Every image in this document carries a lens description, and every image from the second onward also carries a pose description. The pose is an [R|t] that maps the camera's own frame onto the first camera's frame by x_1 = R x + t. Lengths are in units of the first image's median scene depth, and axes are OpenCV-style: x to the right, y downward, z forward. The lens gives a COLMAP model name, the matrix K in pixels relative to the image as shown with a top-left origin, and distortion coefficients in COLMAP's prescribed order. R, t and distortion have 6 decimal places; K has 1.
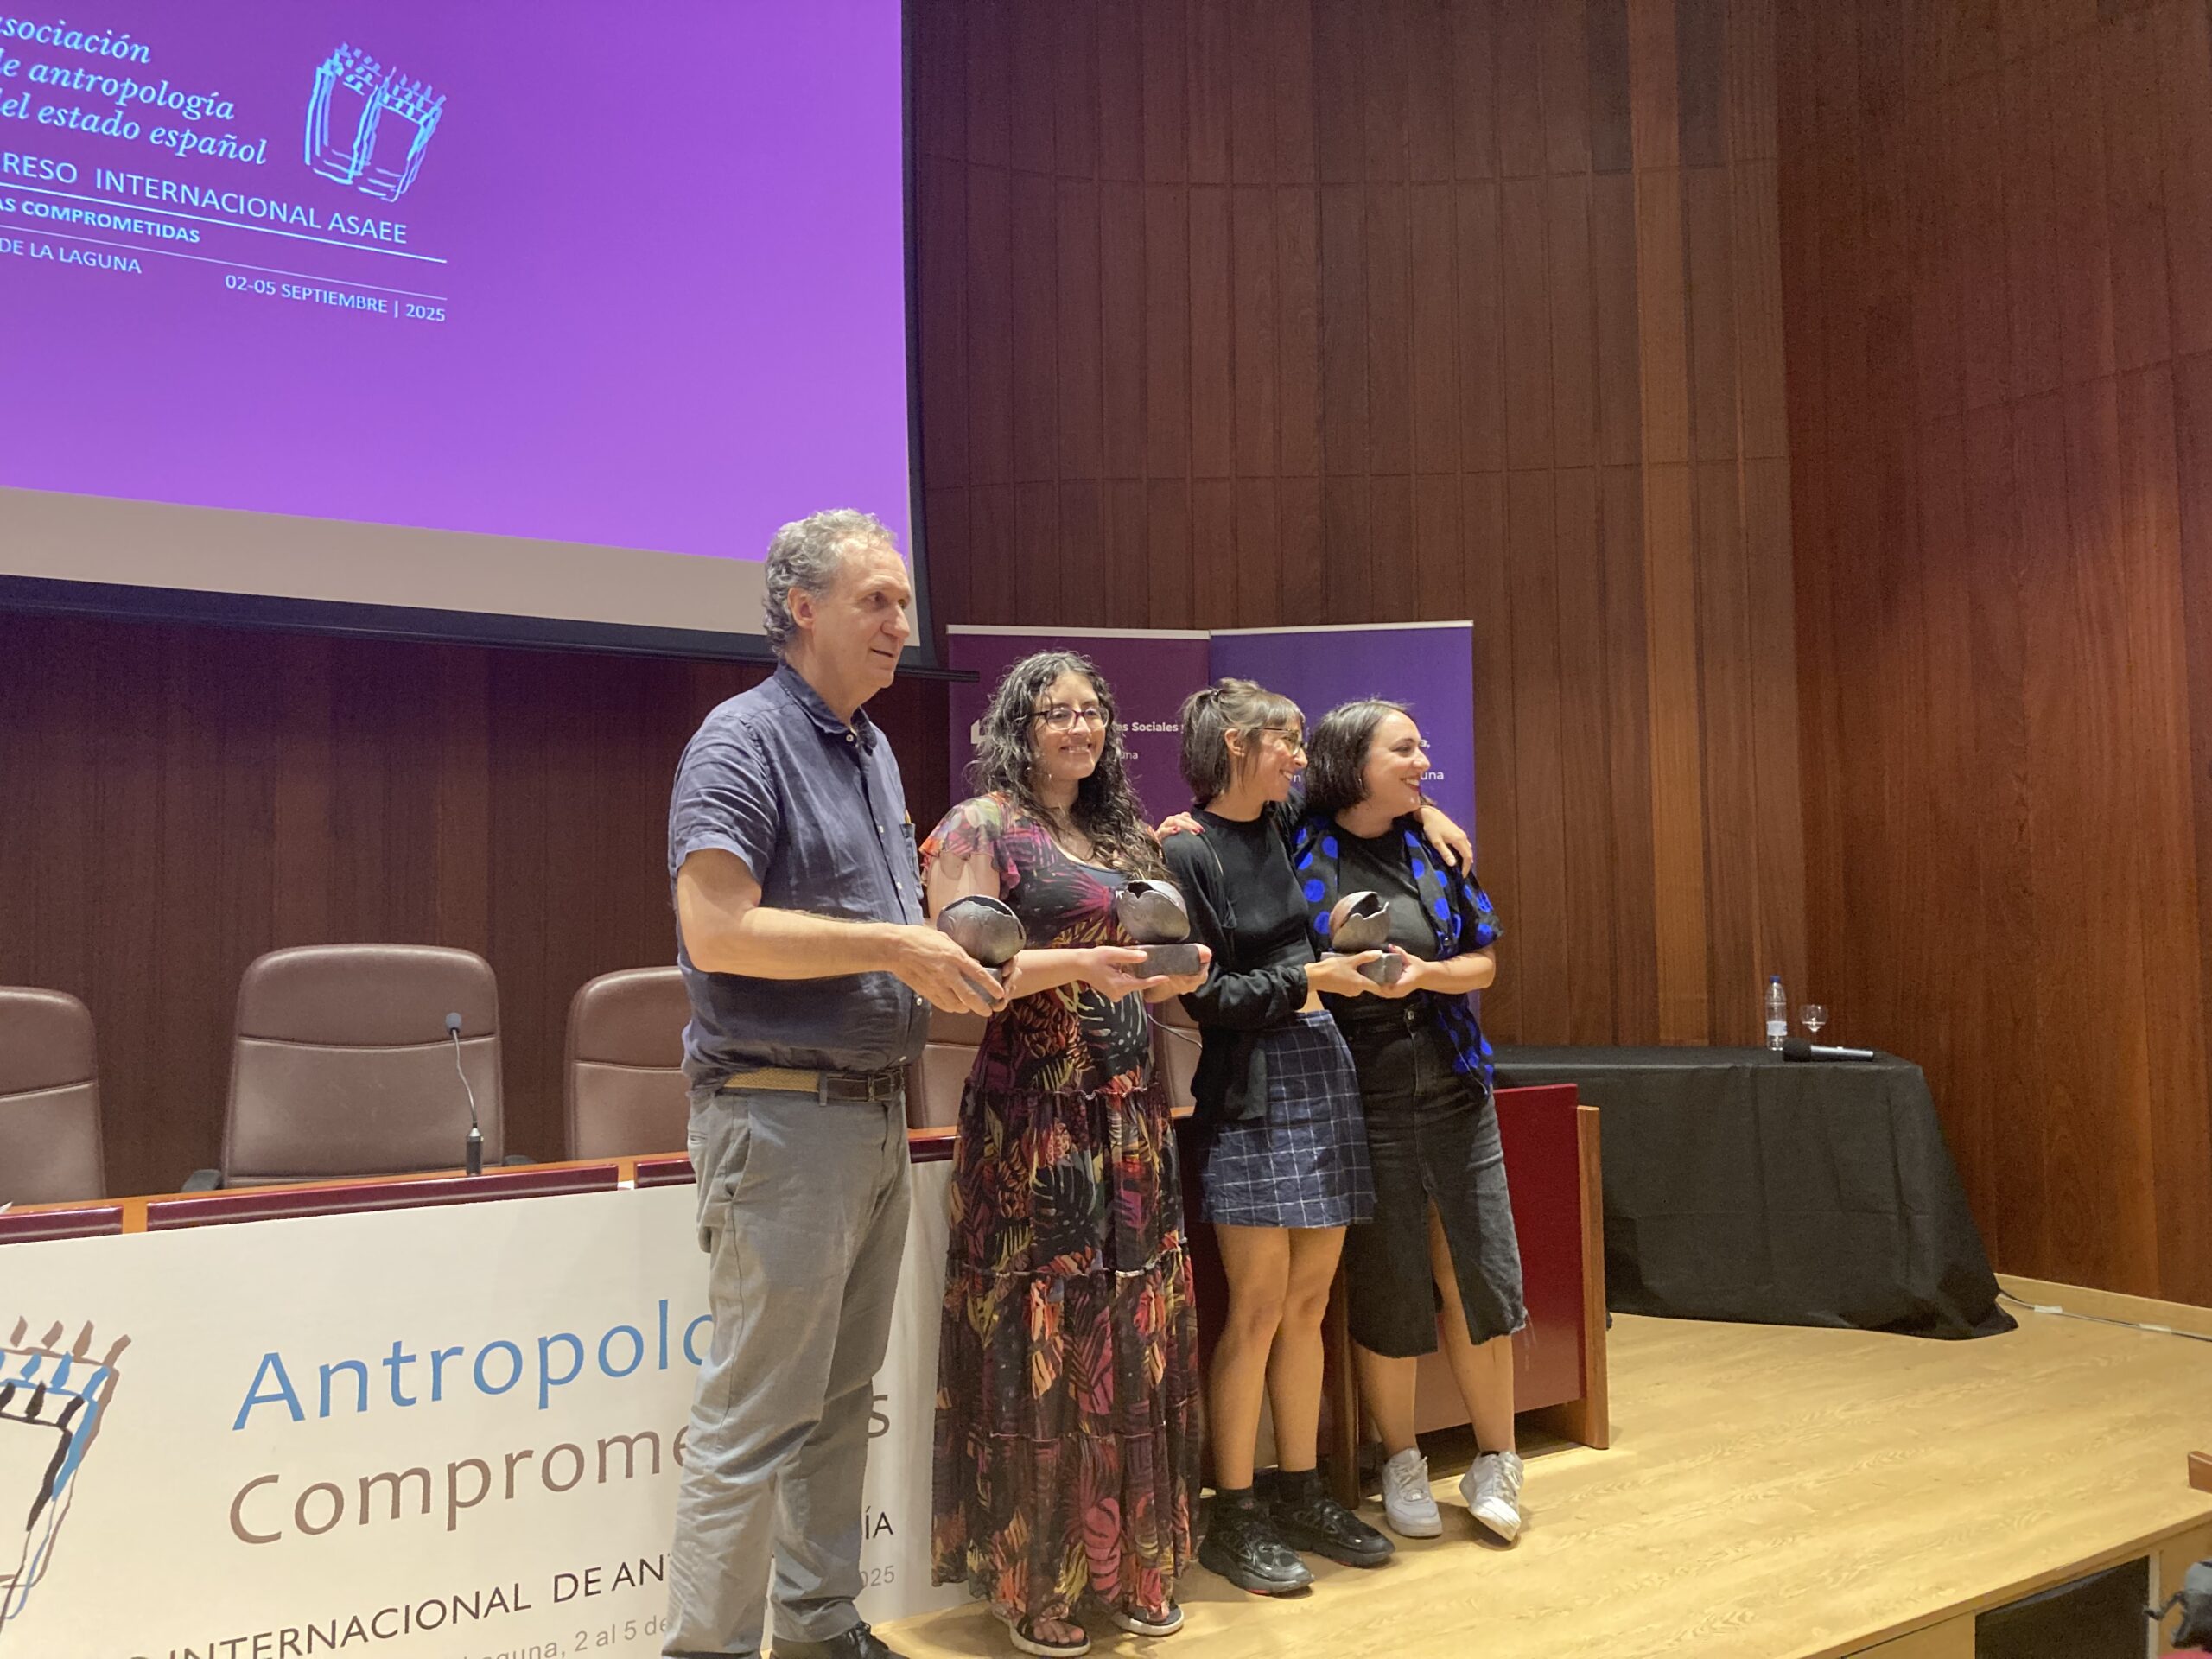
lens RADIAL K [[1800.7, 0, 1108.5], [0, 1800.7, 826.3], [0, 0, 1]] dist [0.054691, 0.006569]
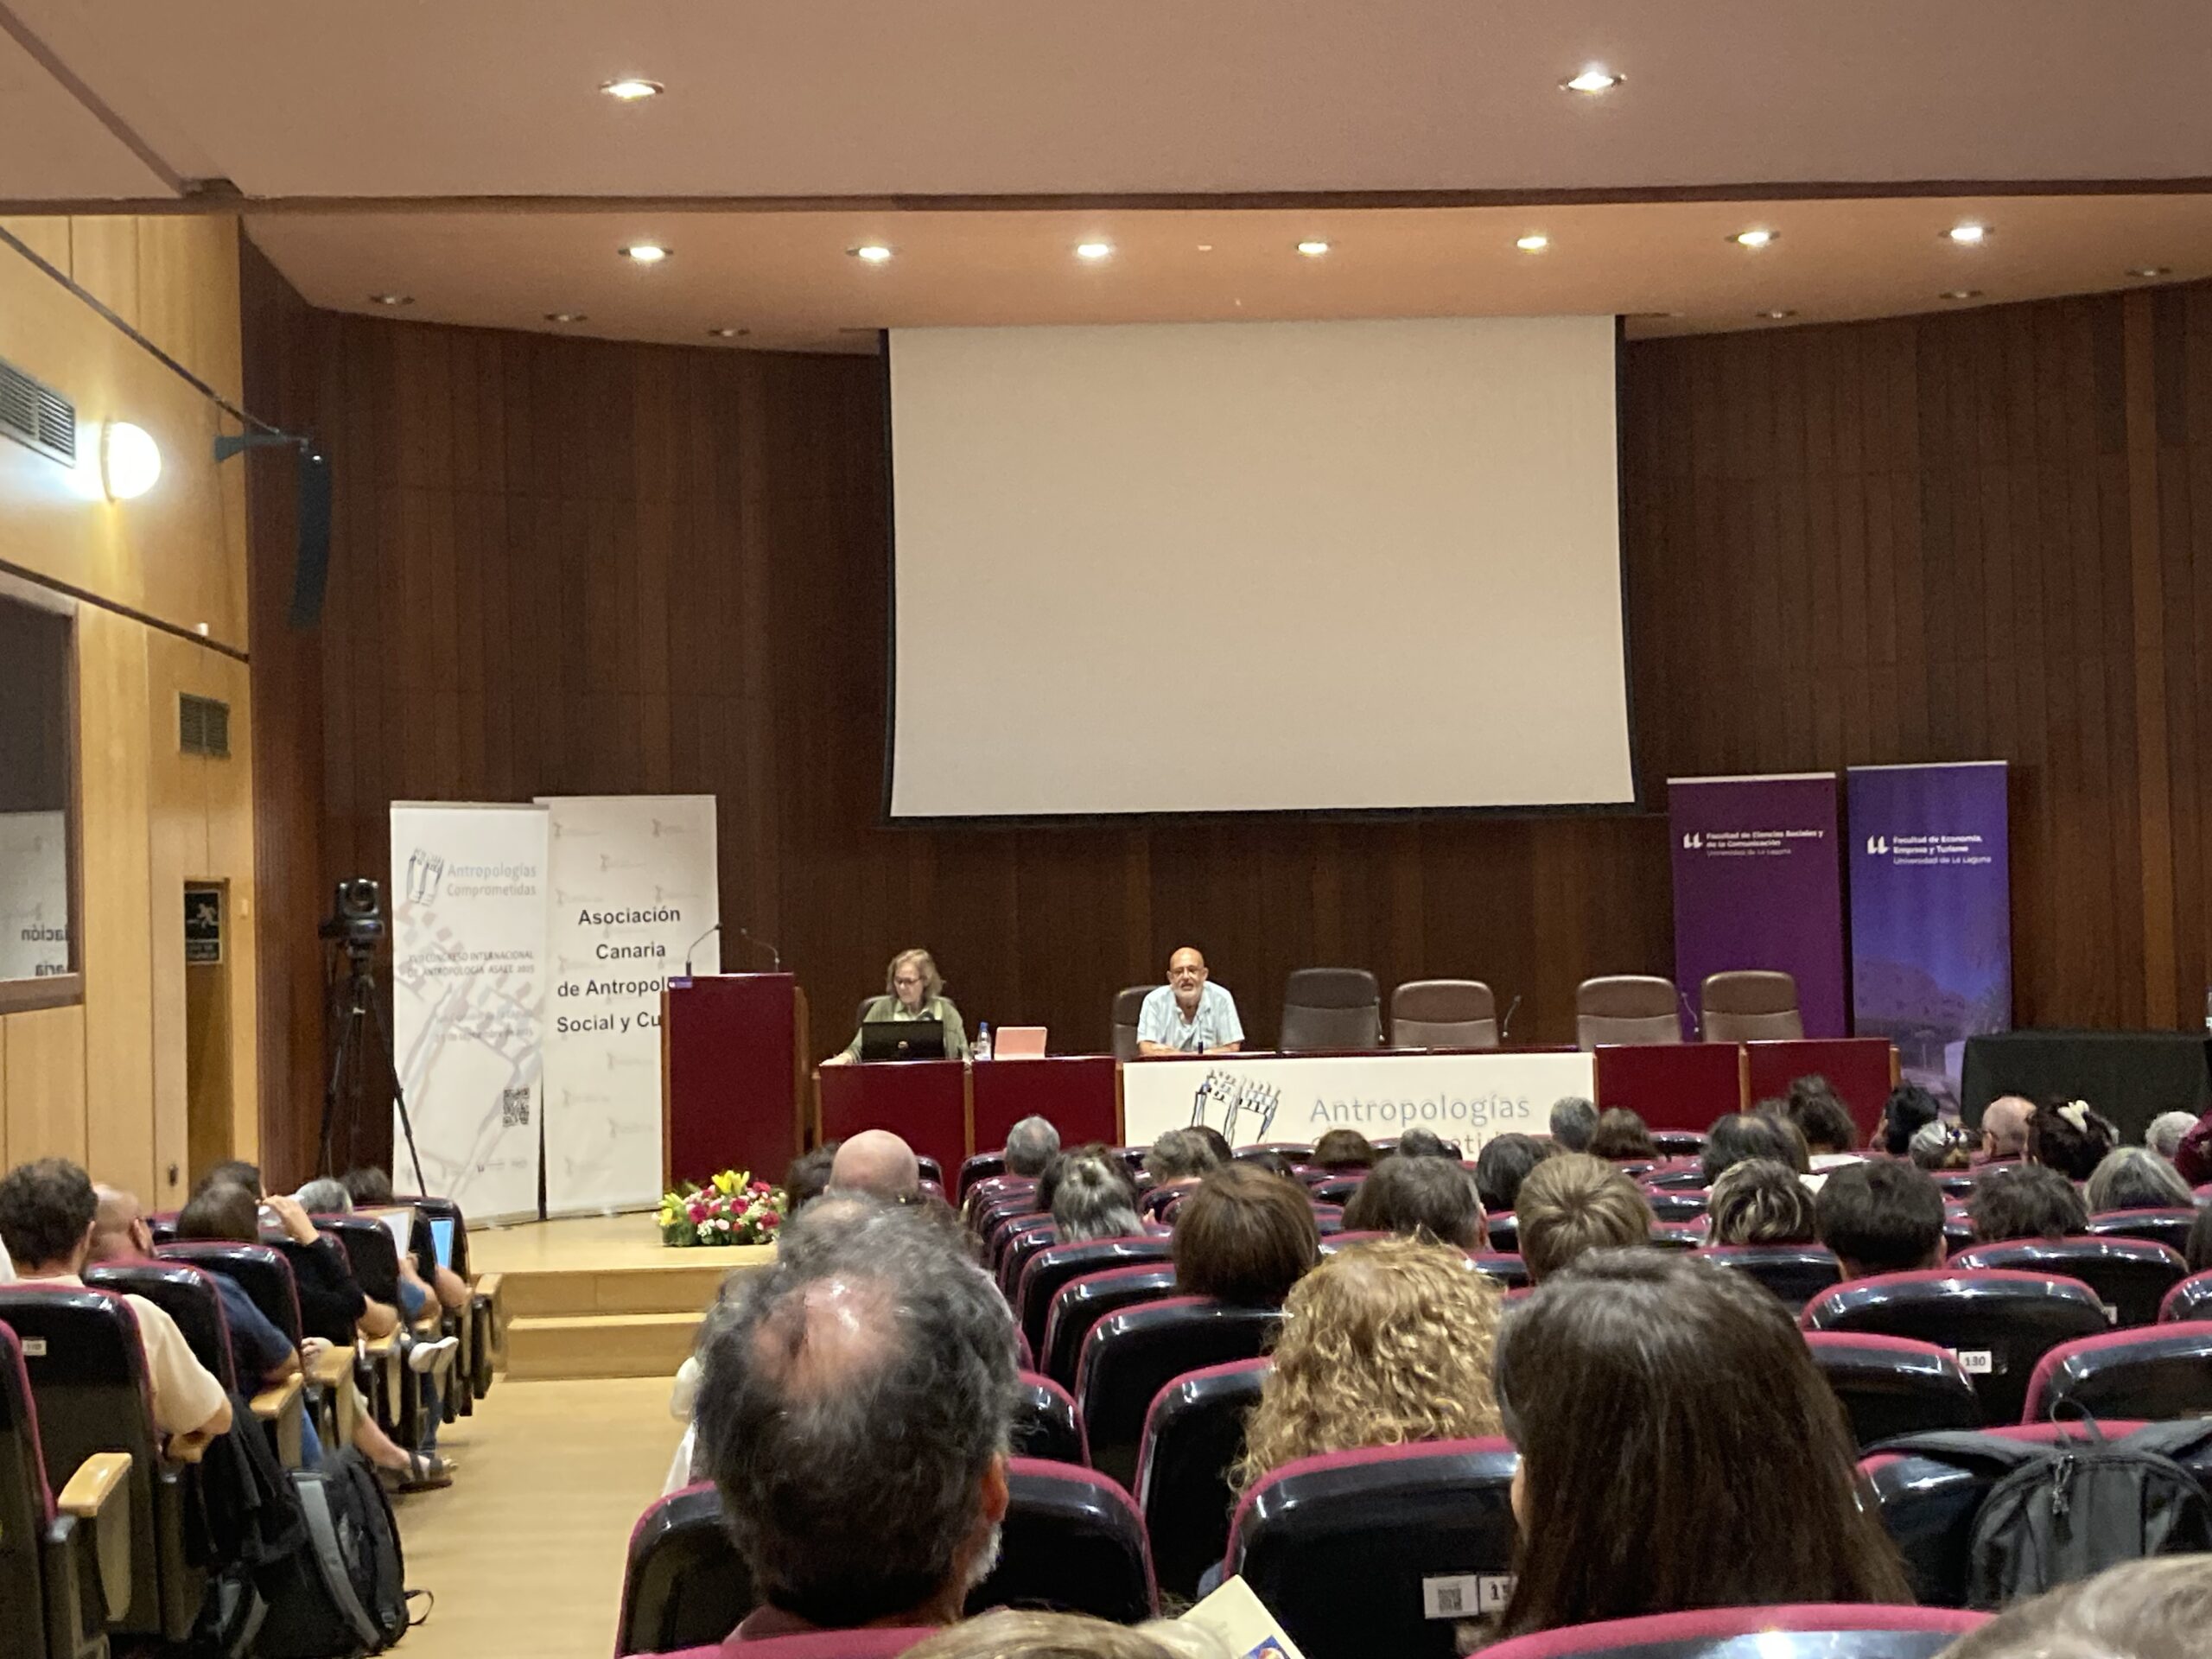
lens RADIAL K [[3357.8, 0, 1105.7], [0, 3357.8, 829.0], [0, 0, 1]] dist [0.033990, 0.000000]
pose [[0.882544, -0.012922, -0.470052, 1.839836], [0.028617, 0.999245, 0.026259, -0.321548], [0.469358, -0.036626, 0.882248, -4.035024]]
